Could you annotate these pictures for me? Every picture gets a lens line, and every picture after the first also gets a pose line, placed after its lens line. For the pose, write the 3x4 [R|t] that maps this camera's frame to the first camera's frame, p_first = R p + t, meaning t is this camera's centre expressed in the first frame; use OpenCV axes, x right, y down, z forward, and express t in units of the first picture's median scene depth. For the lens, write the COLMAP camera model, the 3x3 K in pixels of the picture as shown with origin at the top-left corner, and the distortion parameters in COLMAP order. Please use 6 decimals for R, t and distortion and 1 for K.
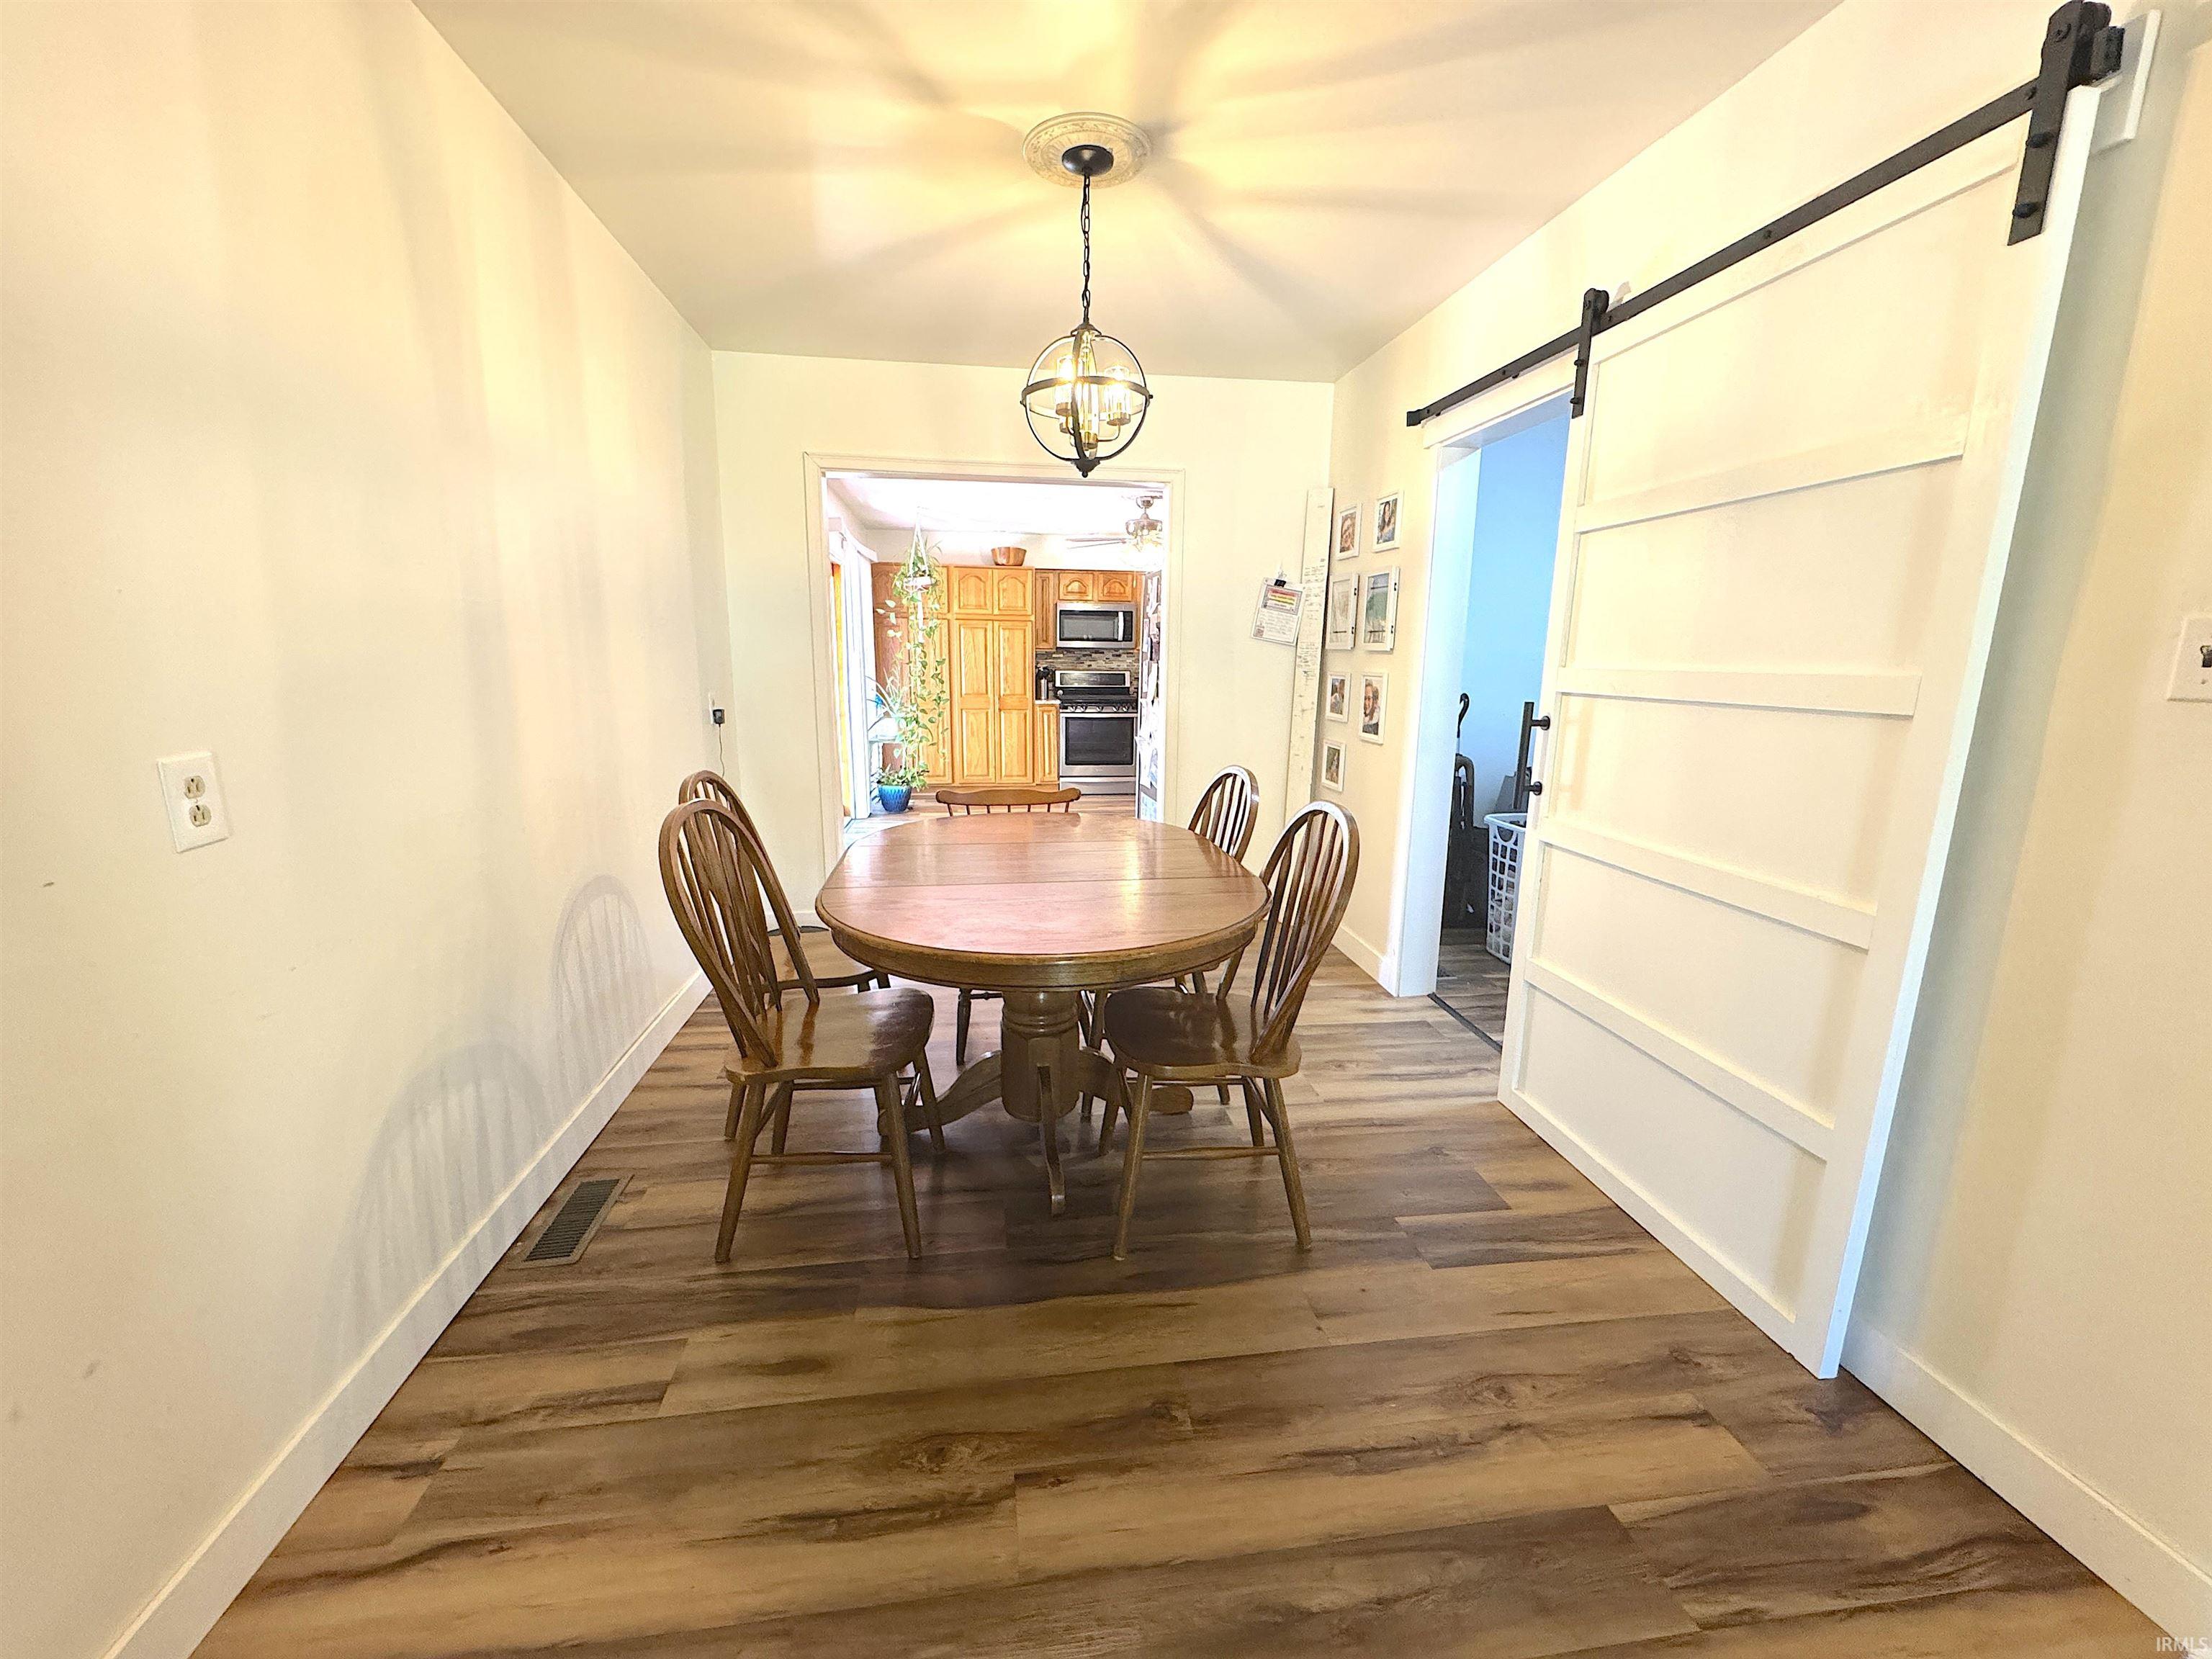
lens RADIAL K [[883.0, 0, 1097.2], [0, 883.0, 825.2], [0, 0, 1]] dist [-0.002404, 0.000262]
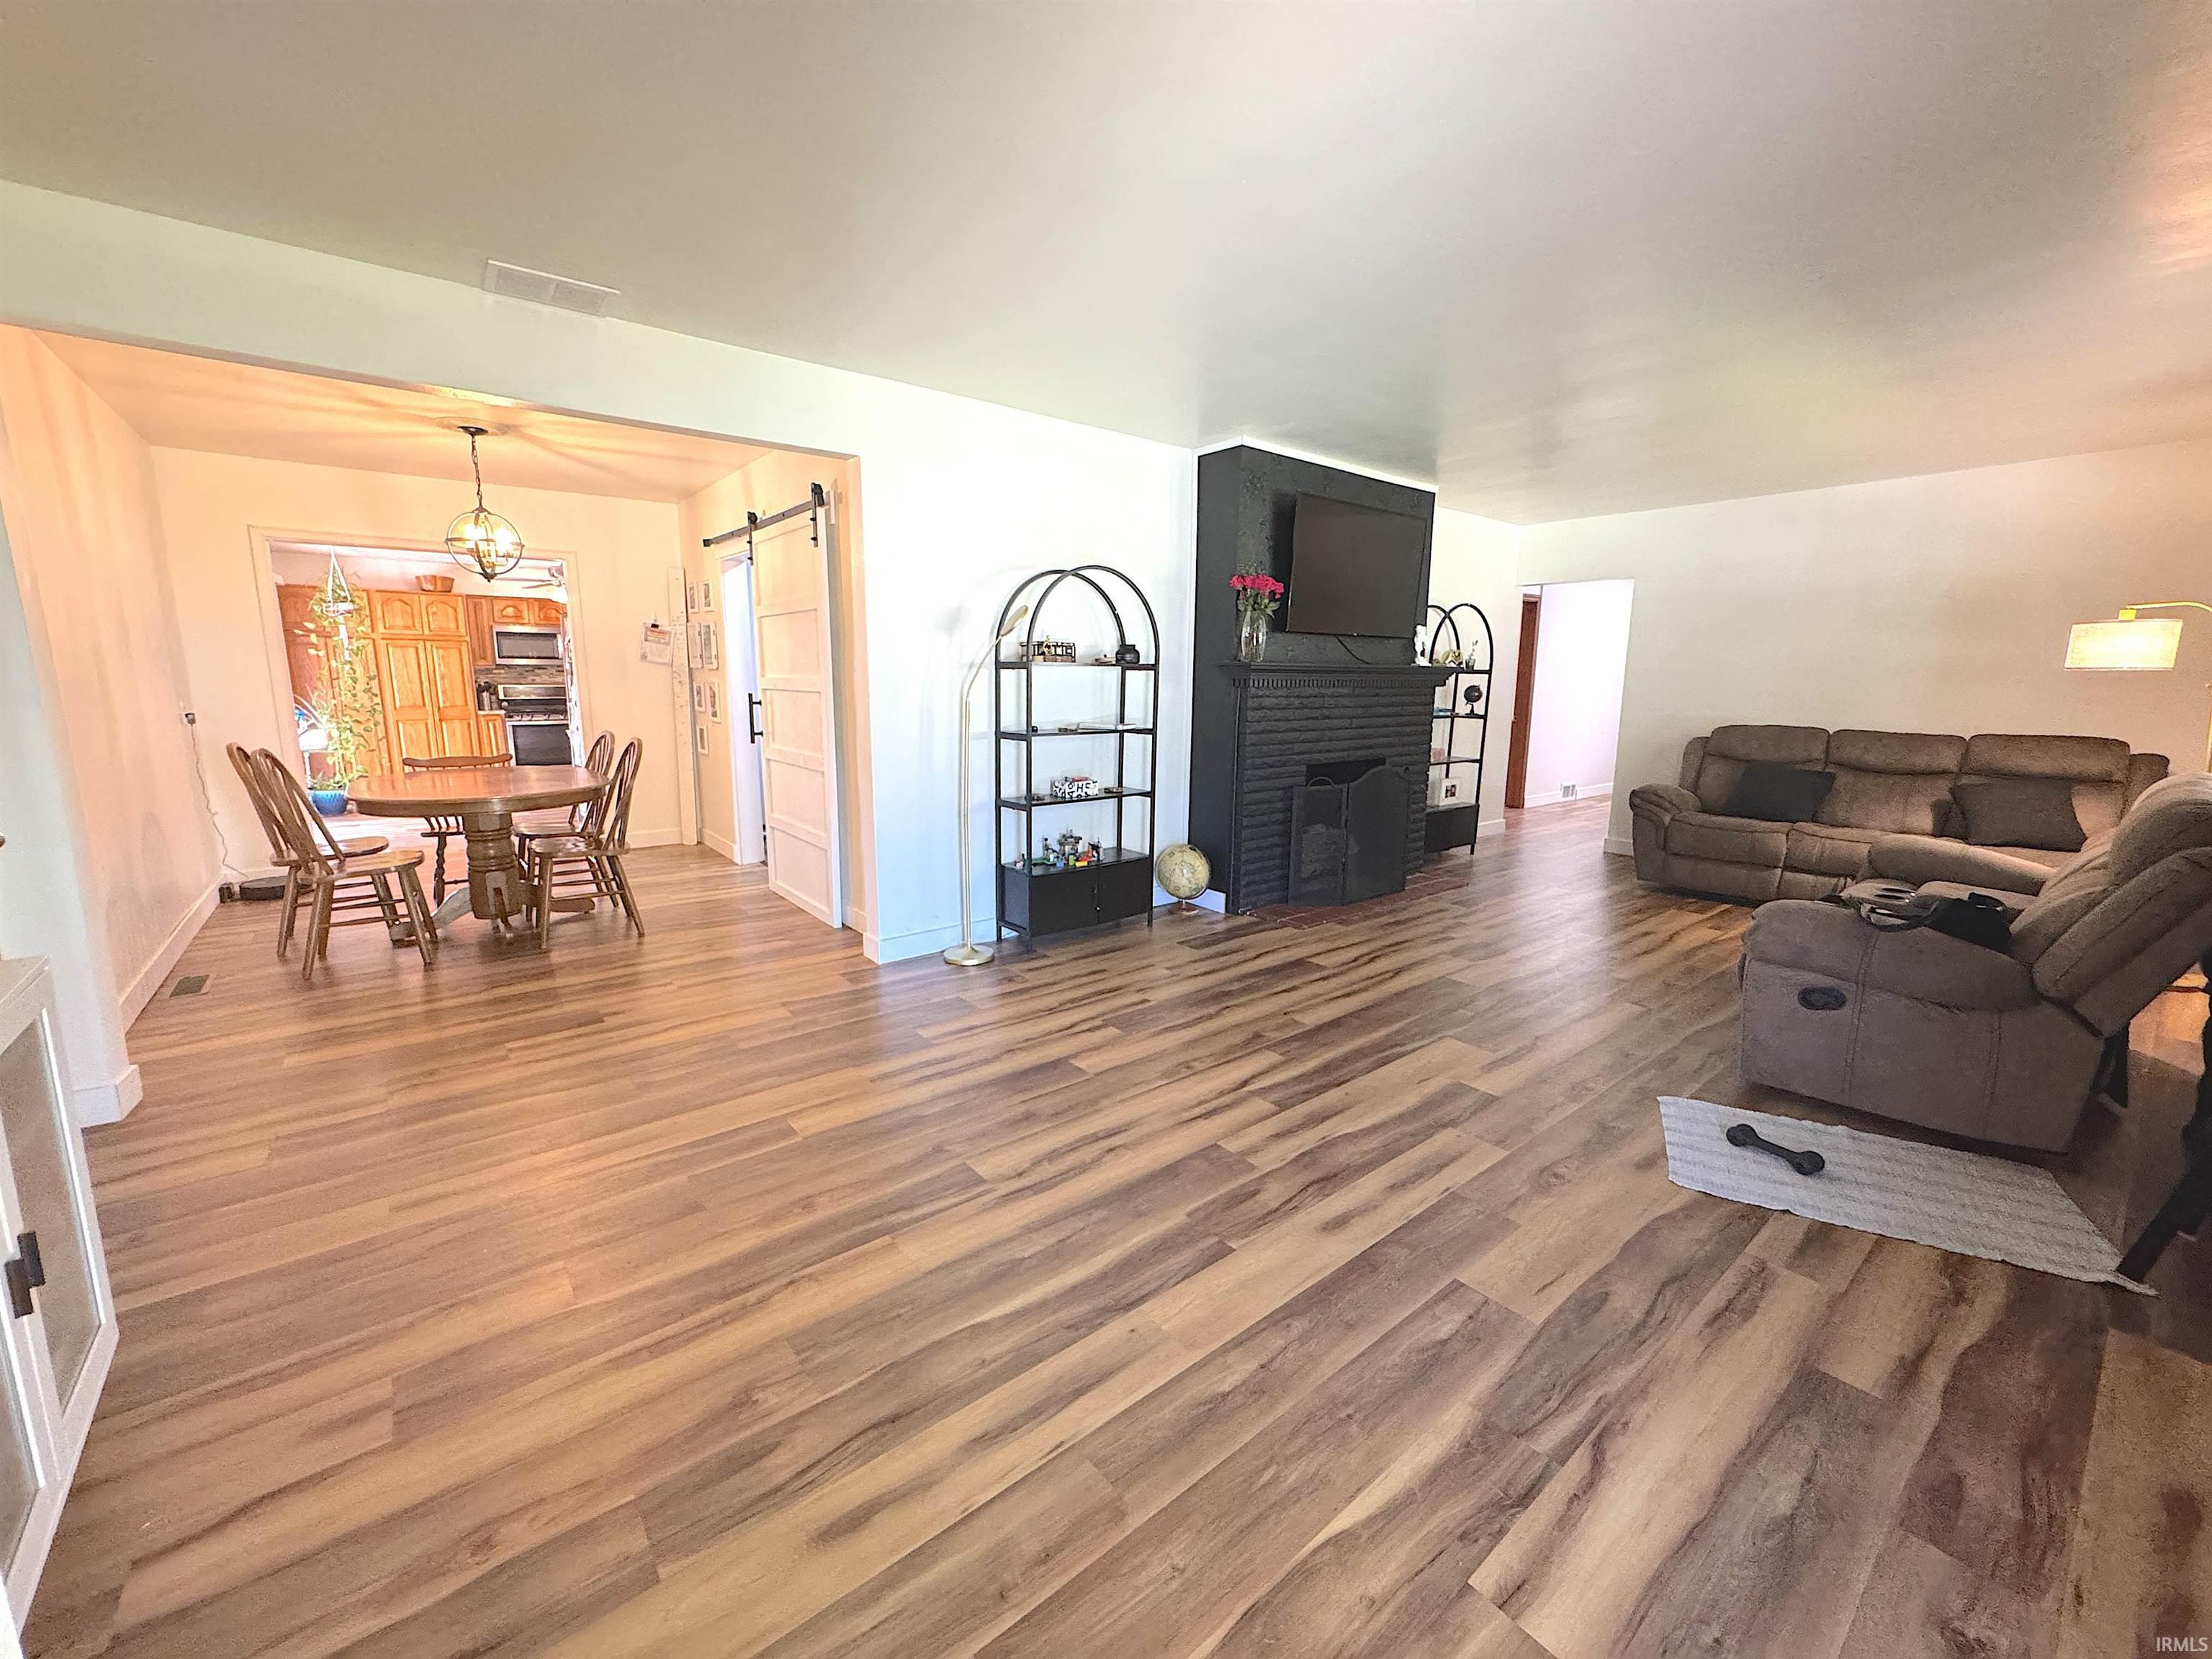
lens RADIAL K [[883.0, 0, 1108.0], [0, 883.0, 828.9], [0, 0, 1]] dist [-0.002404, 0.000262]
pose [[0.856123, -0.093884, 0.508172, 0.034592], [0.099460, 0.994909, 0.016247, 0.076315], [-0.507110, 0.036634, 0.861102, -0.406571]]
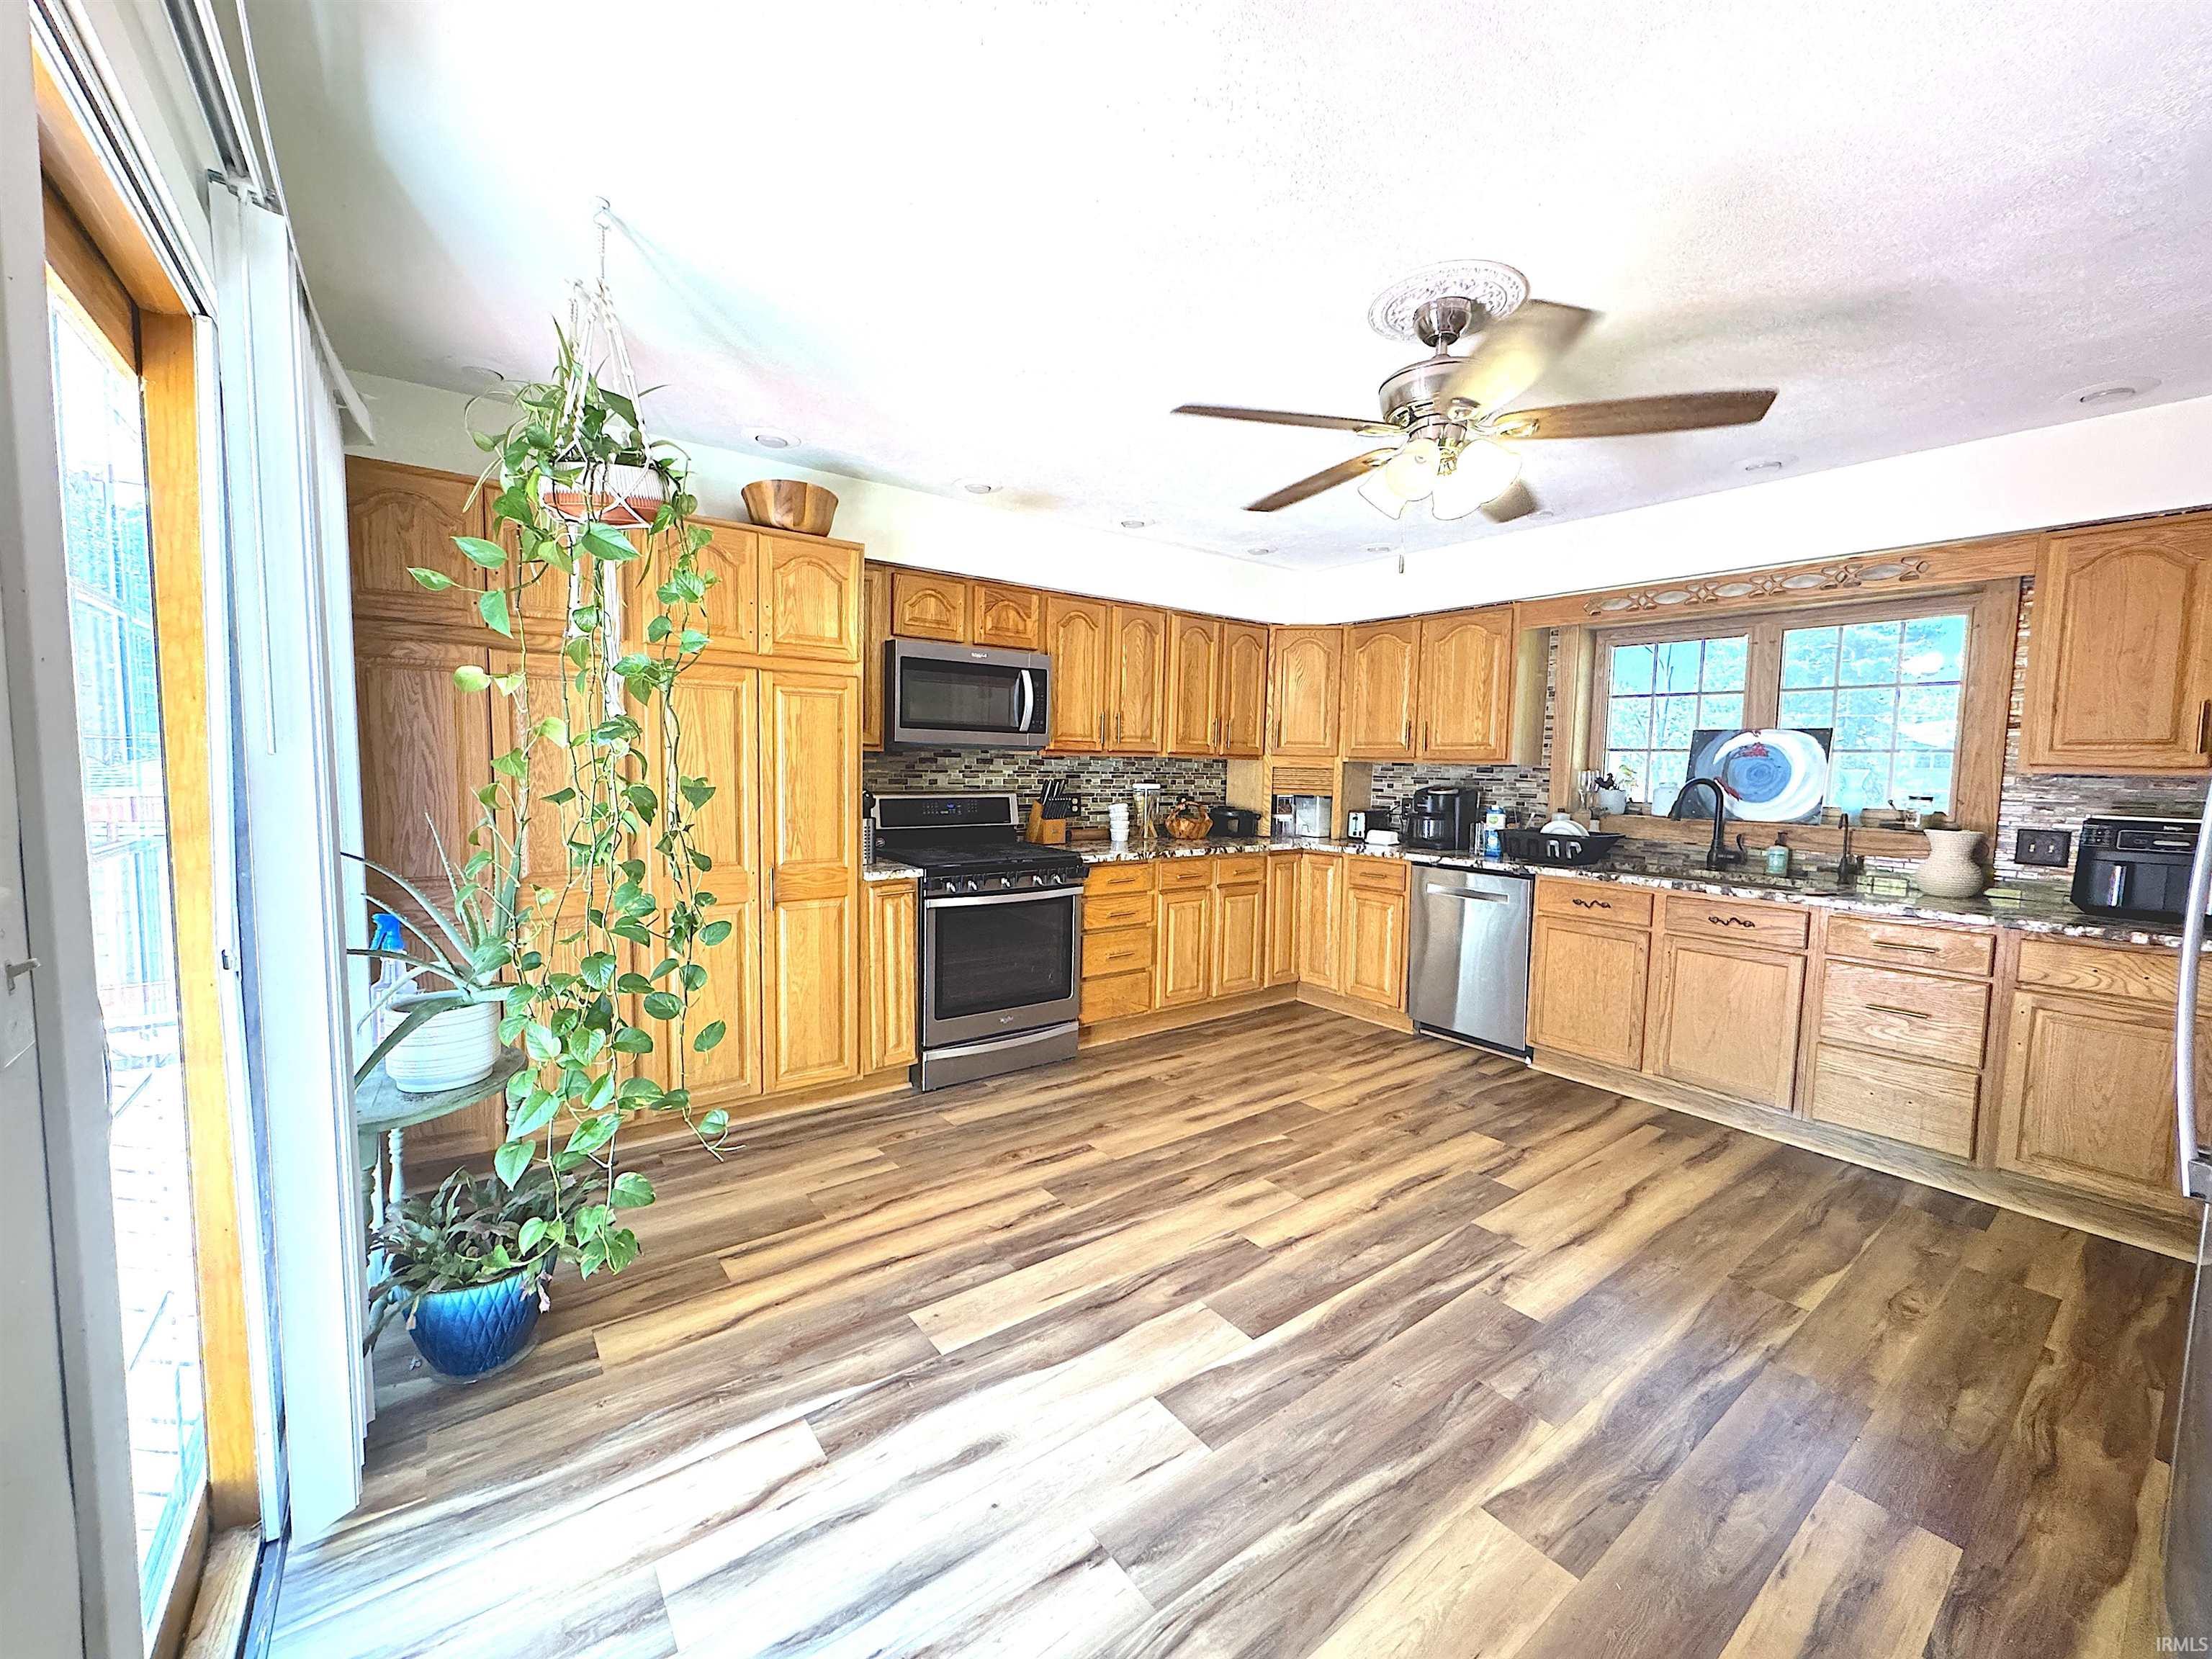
lens RADIAL K [[883.0, 0, 1103.1], [0, 883.0, 835.7], [0, 0, 1]] dist [-0.002404, 0.000262]
pose [[0.874809, -0.040055, 0.482809, -0.182326], [0.085236, 0.993756, -0.071995, -0.130469], [-0.476911, 0.104134, 0.872761, 0.648435]]
